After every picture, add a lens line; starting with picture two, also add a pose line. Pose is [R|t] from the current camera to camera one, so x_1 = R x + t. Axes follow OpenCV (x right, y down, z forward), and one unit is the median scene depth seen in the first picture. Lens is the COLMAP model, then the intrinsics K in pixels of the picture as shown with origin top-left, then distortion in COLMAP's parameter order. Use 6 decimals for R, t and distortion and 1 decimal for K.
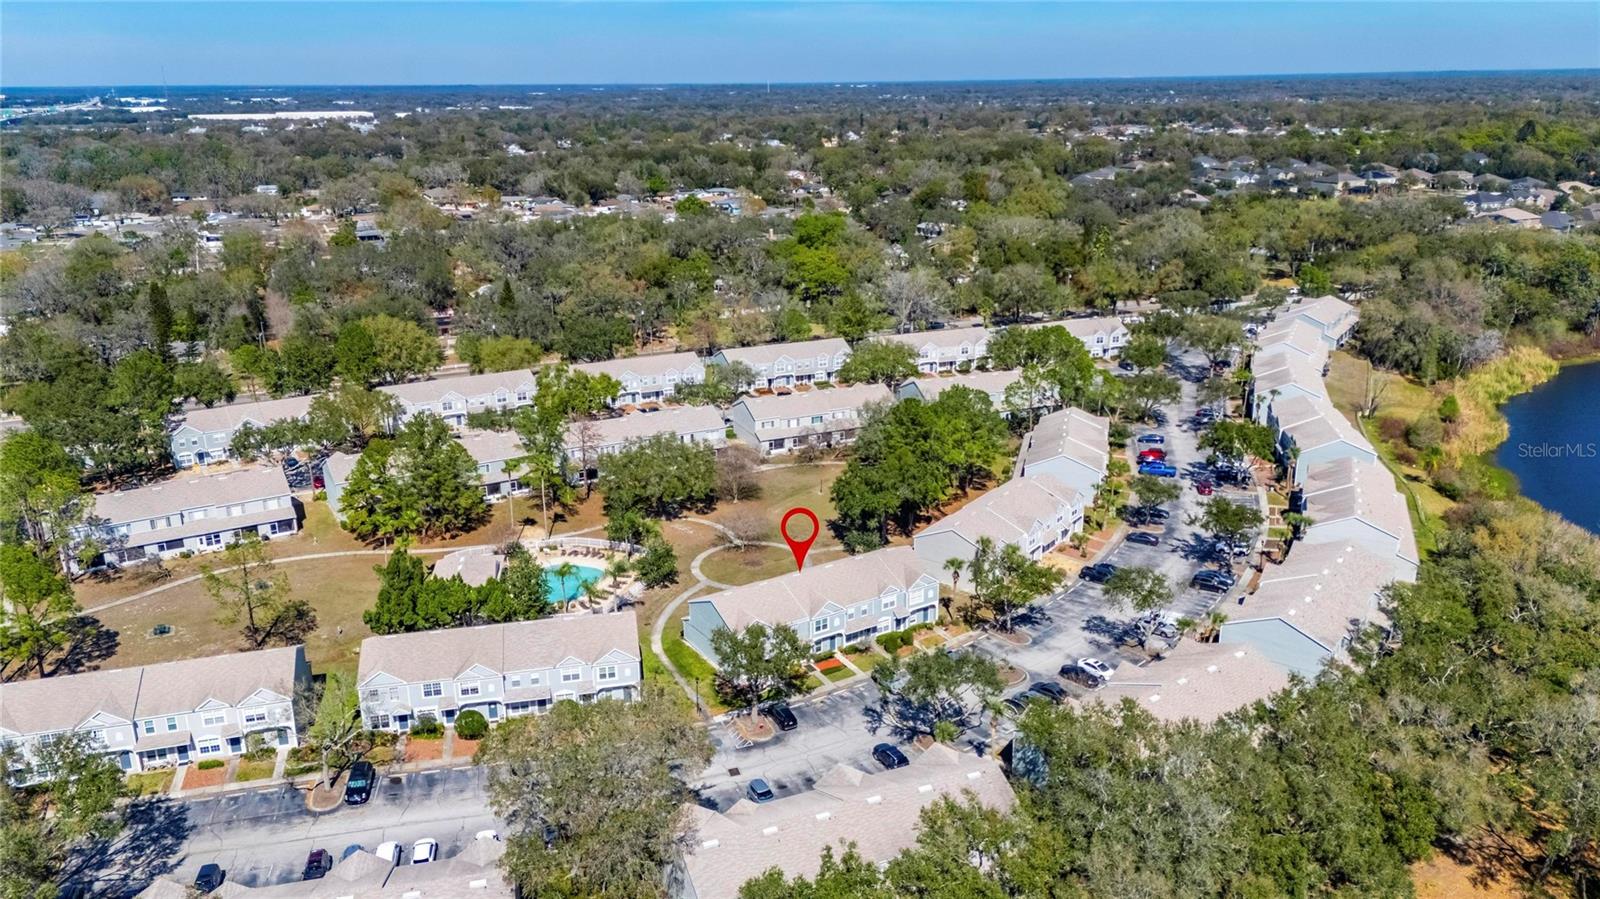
lens RADIAL K [[1171.9, 0, 805.7], [0, 1171.9, 442.9], [0, 0, 1]] dist [0.075755, -0.074459]
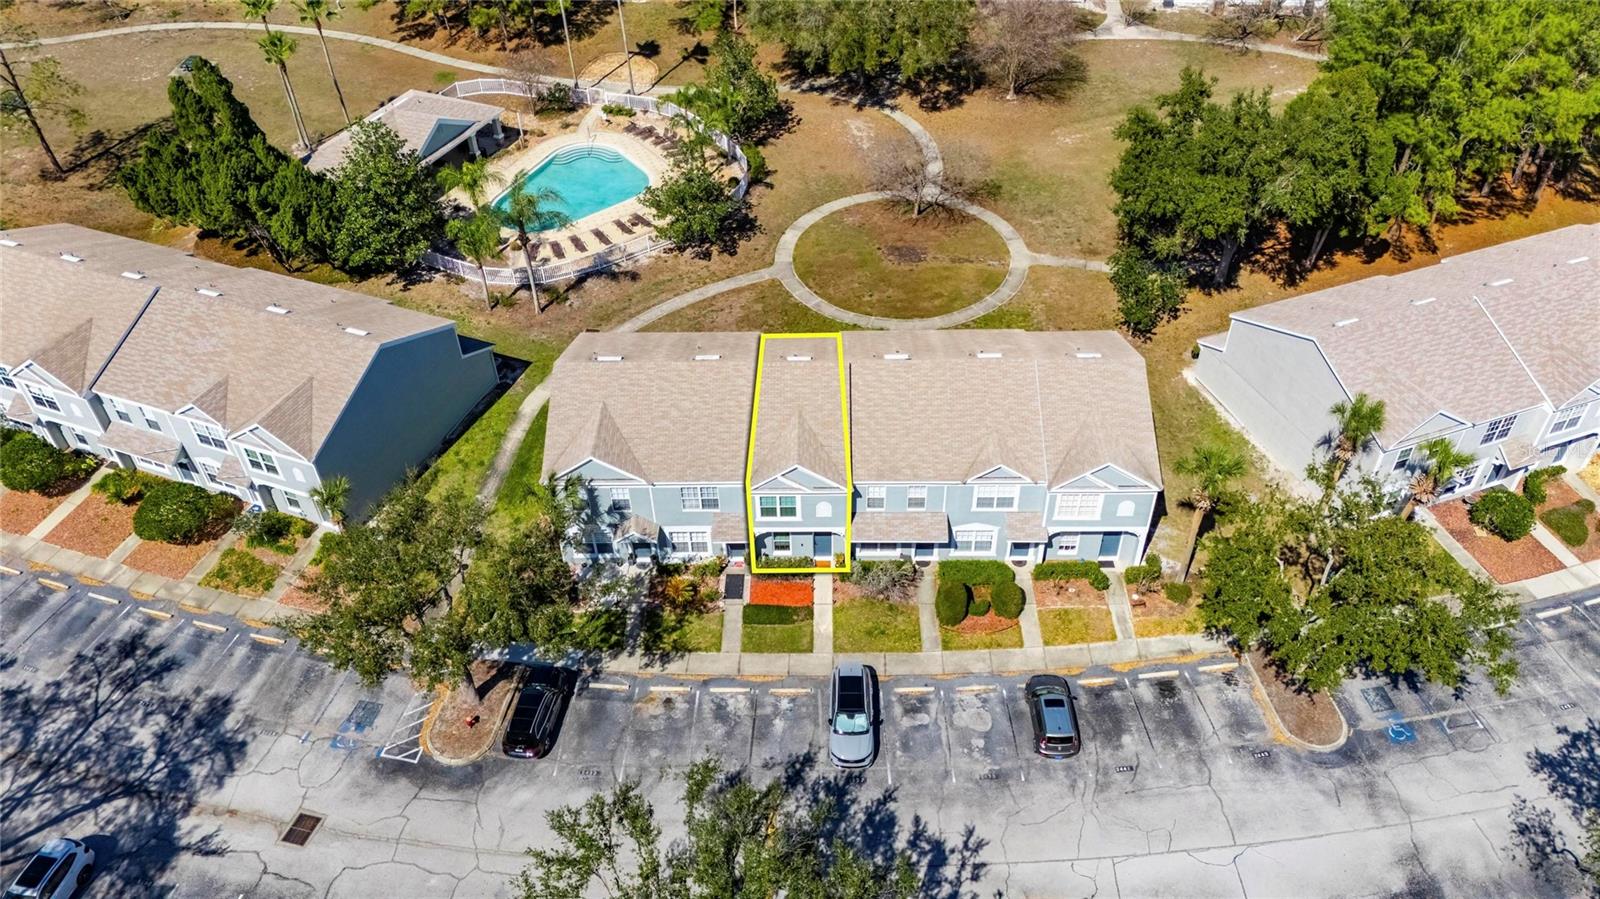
lens RADIAL K [[1171.9, 0, 808.2], [0, 1171.9, 454.2], [0, 0, 1]] dist [0.075755, -0.074459]
pose [[0.833684, 0.363684, -0.415578, 0.169249], [-0.154404, 0.876022, 0.456886, -0.042657], [0.530217, -0.316731, 0.786480, 0.644315]]
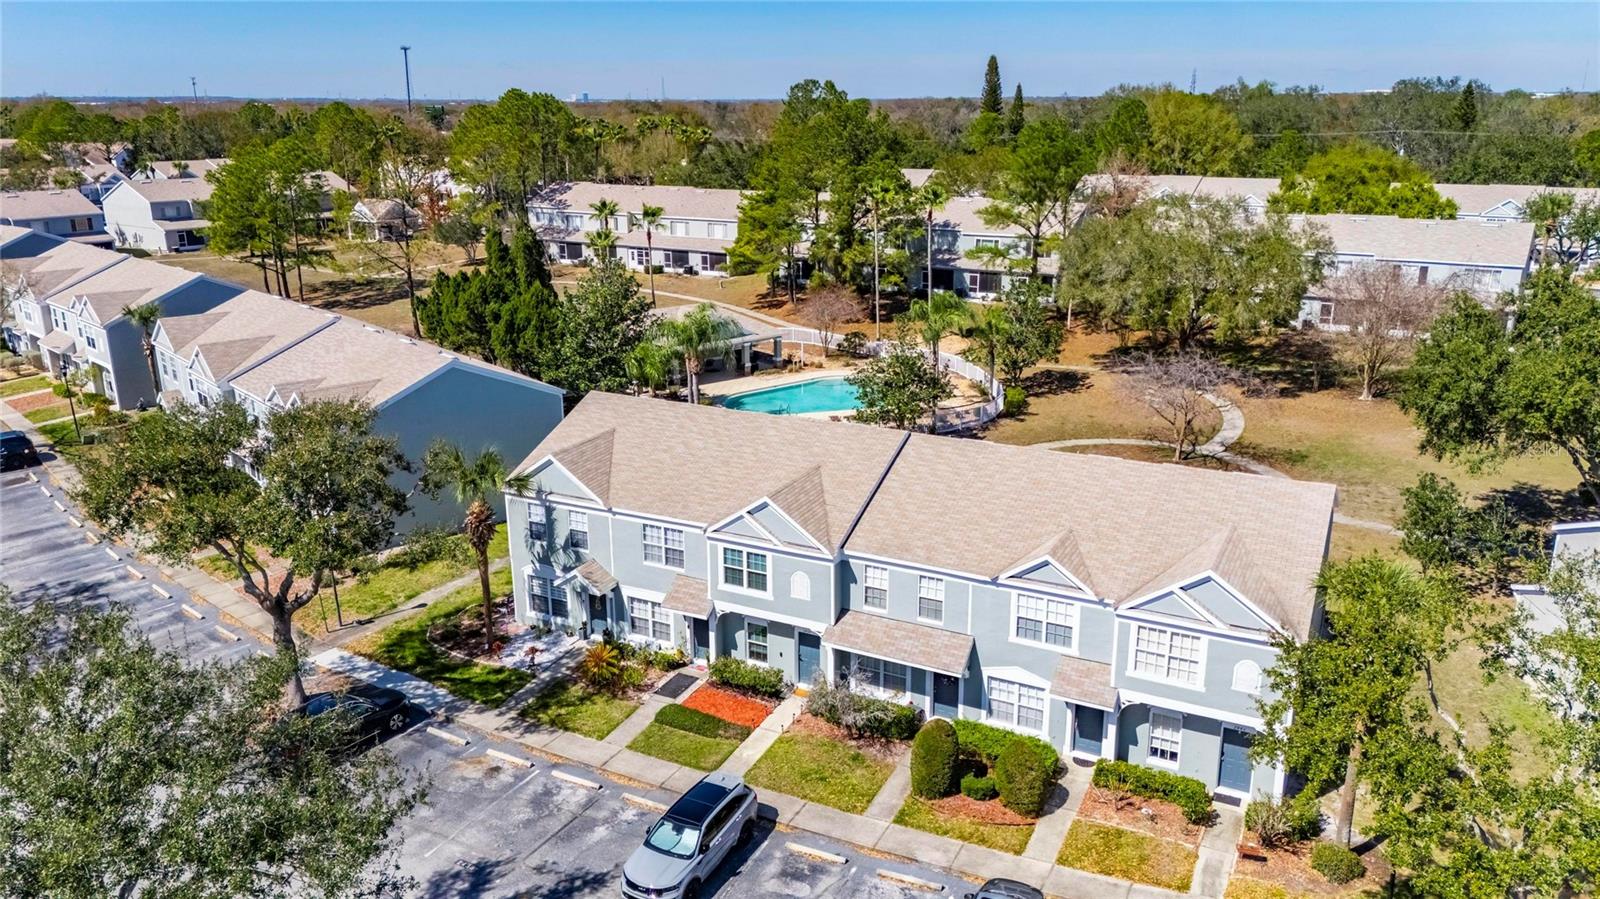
lens RADIAL K [[1171.9, 0, 804.5], [0, 1171.9, 457.7], [0, 0, 1]] dist [0.075755, -0.074459]
pose [[0.499754, 0.262349, -0.825481, 0.236363], [-0.259090, 0.954670, 0.146551, 0.075836], [0.826510, 0.140634, 0.545072, 0.787239]]
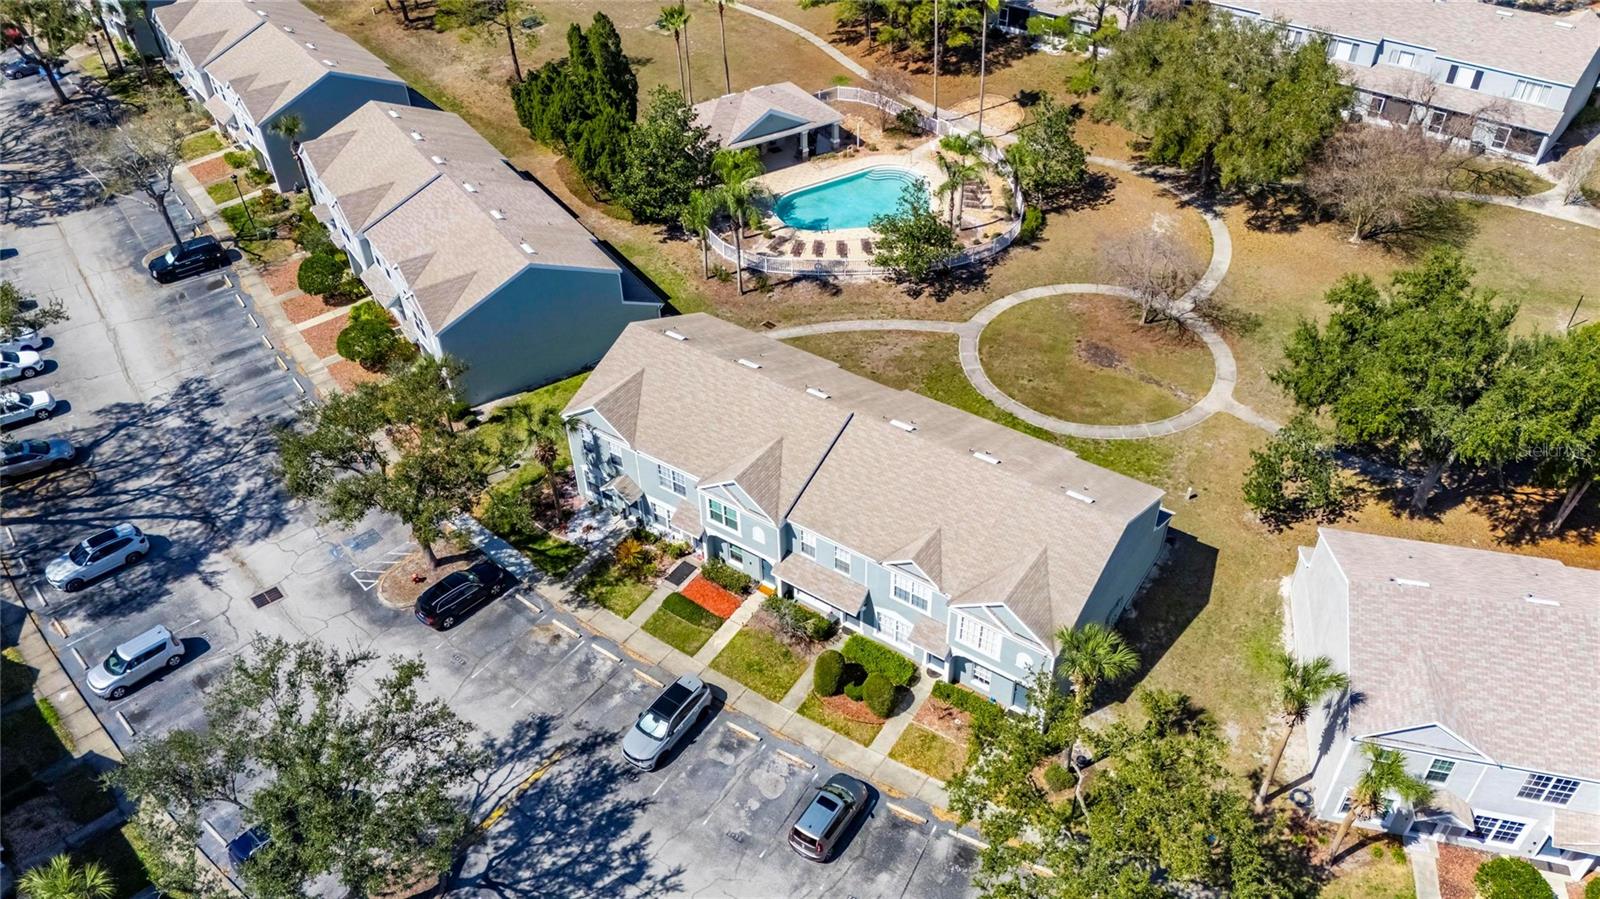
lens RADIAL K [[1171.9, 0, 803.7], [0, 1171.9, 455.2], [0, 0, 1]] dist [0.075755, -0.074459]
pose [[0.383208, 0.590400, -0.710338, 0.285570], [-0.263524, 0.806965, 0.528547, -0.083455], [0.885272, -0.015352, 0.464820, 0.771359]]
